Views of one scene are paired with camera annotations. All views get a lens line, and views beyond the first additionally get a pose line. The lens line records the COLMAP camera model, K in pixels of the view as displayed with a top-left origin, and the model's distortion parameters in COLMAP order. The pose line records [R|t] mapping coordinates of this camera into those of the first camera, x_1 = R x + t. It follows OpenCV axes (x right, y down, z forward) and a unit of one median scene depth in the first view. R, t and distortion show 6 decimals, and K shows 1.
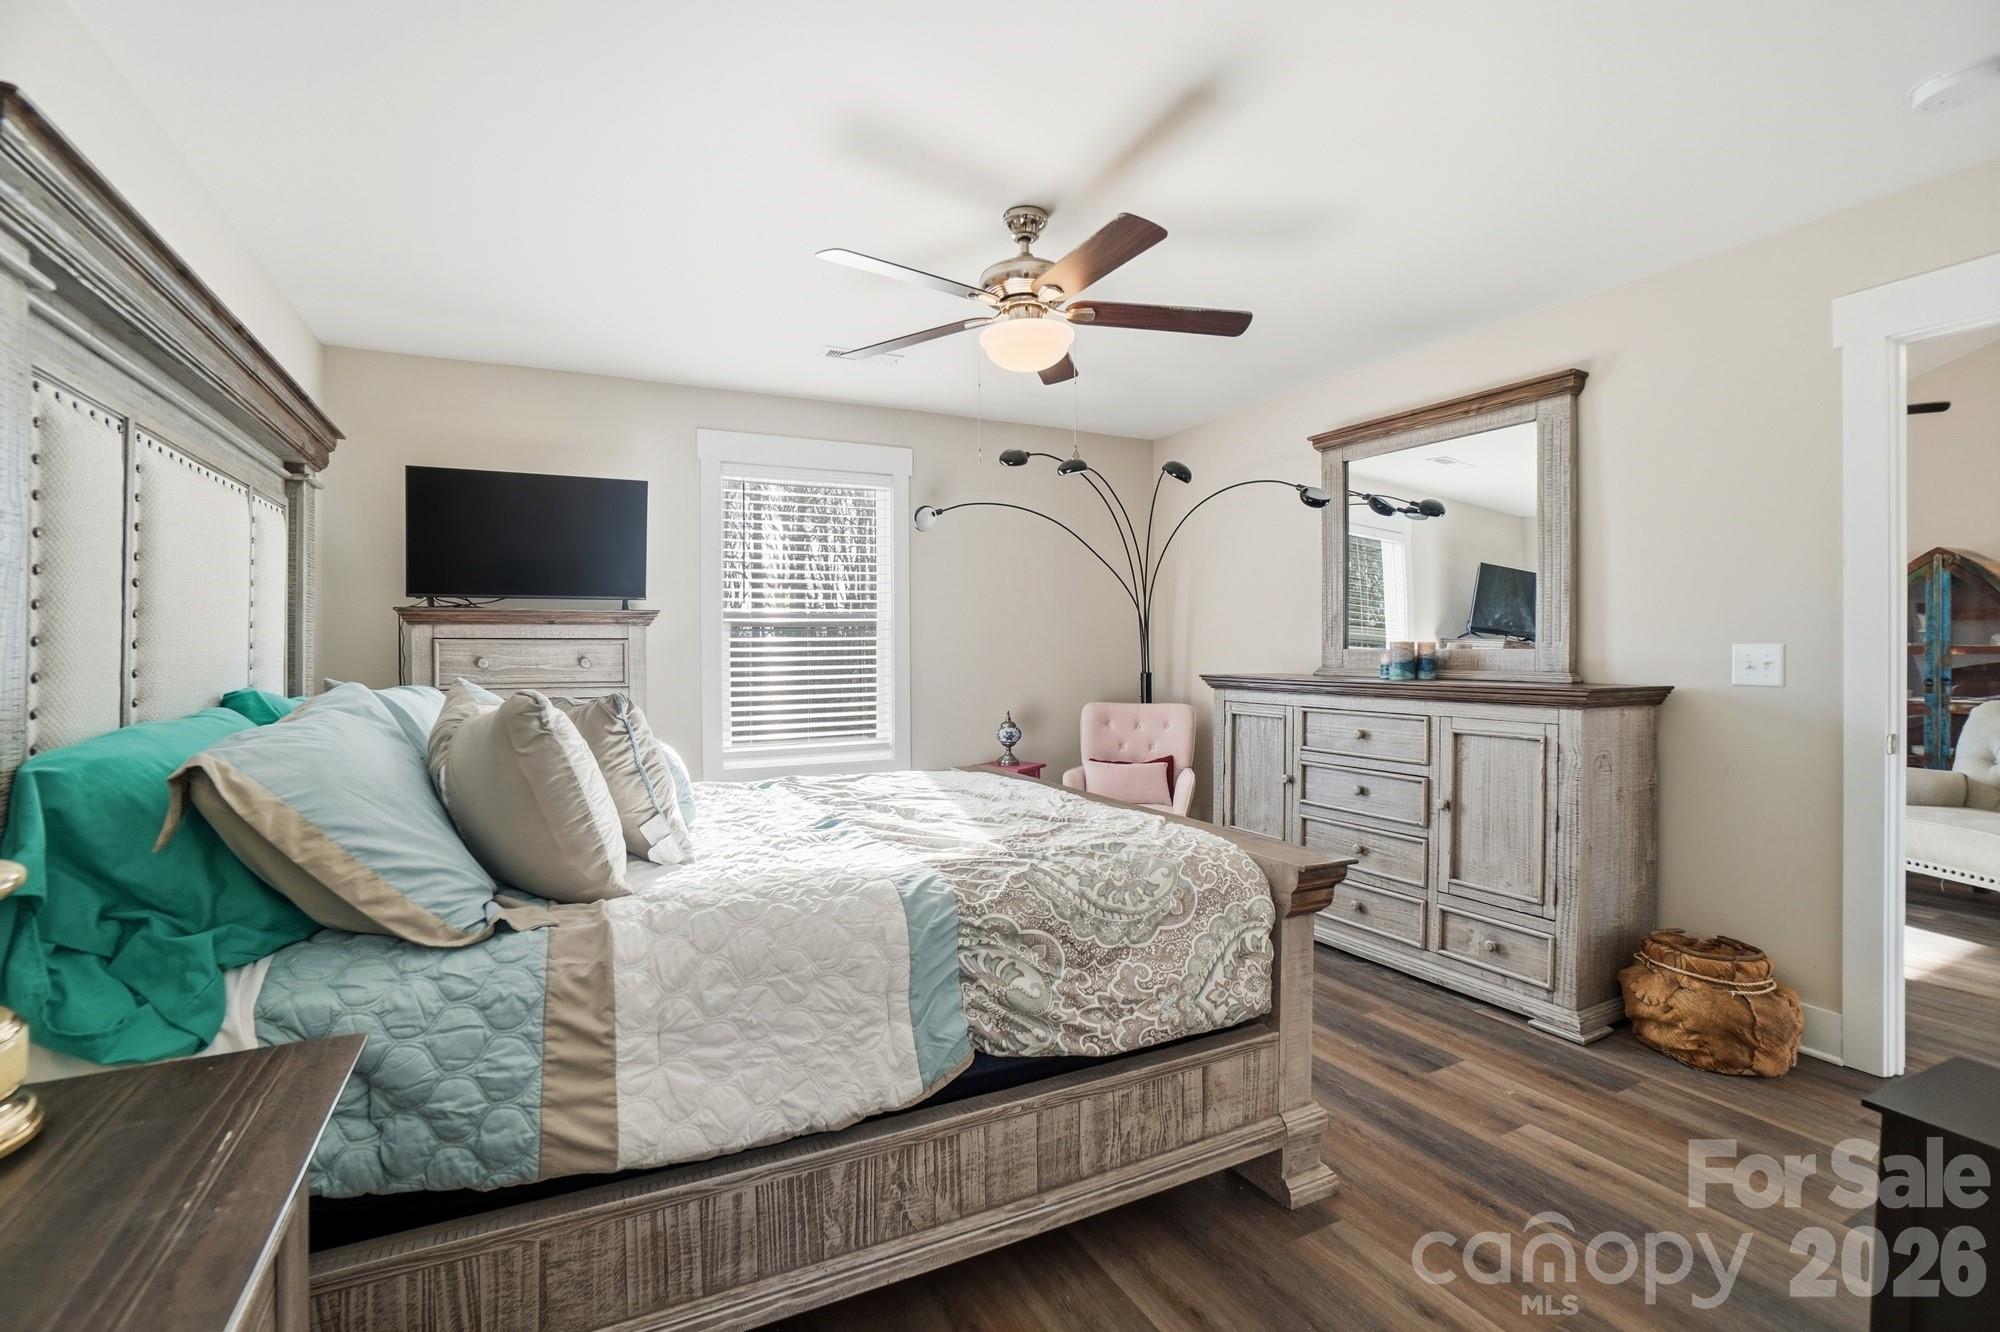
lens RADIAL K [[888.2, 0, 996.0], [0, 888.2, 646.3], [0, 0, 1]] dist [-0.071669, 0.000067]
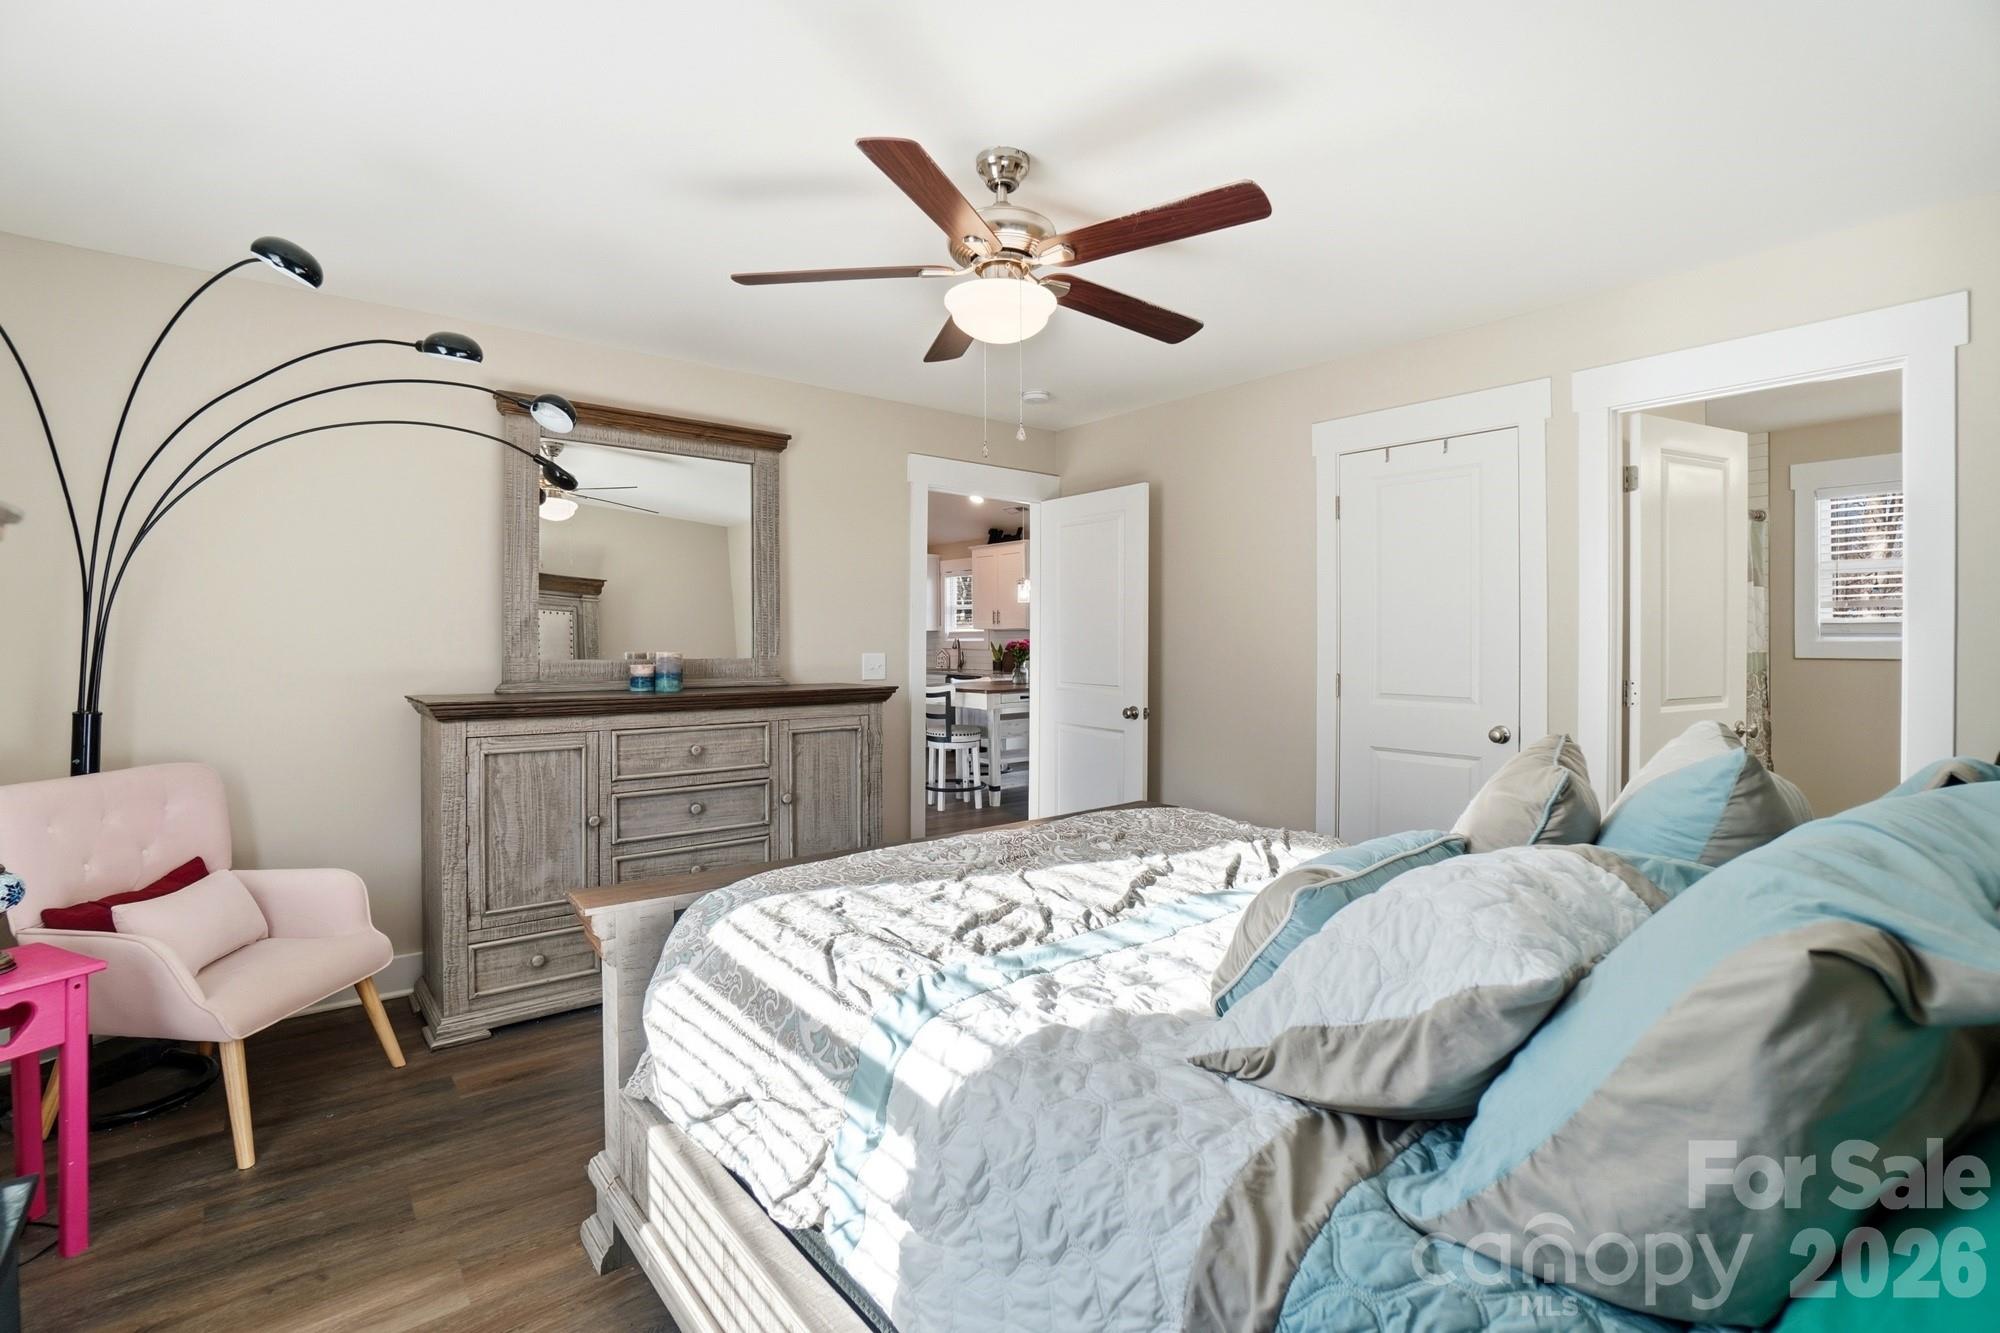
lens RADIAL K [[888.2, 0, 996.0], [0, 888.2, 646.8], [0, 0, 1]] dist [-0.071669, 0.000067]
pose [[-0.218047, -0.005632, 0.975922, -0.632112], [-0.005231, 0.999976, 0.004602, -0.020070], [-0.975924, -0.004102, -0.218071, 0.947748]]
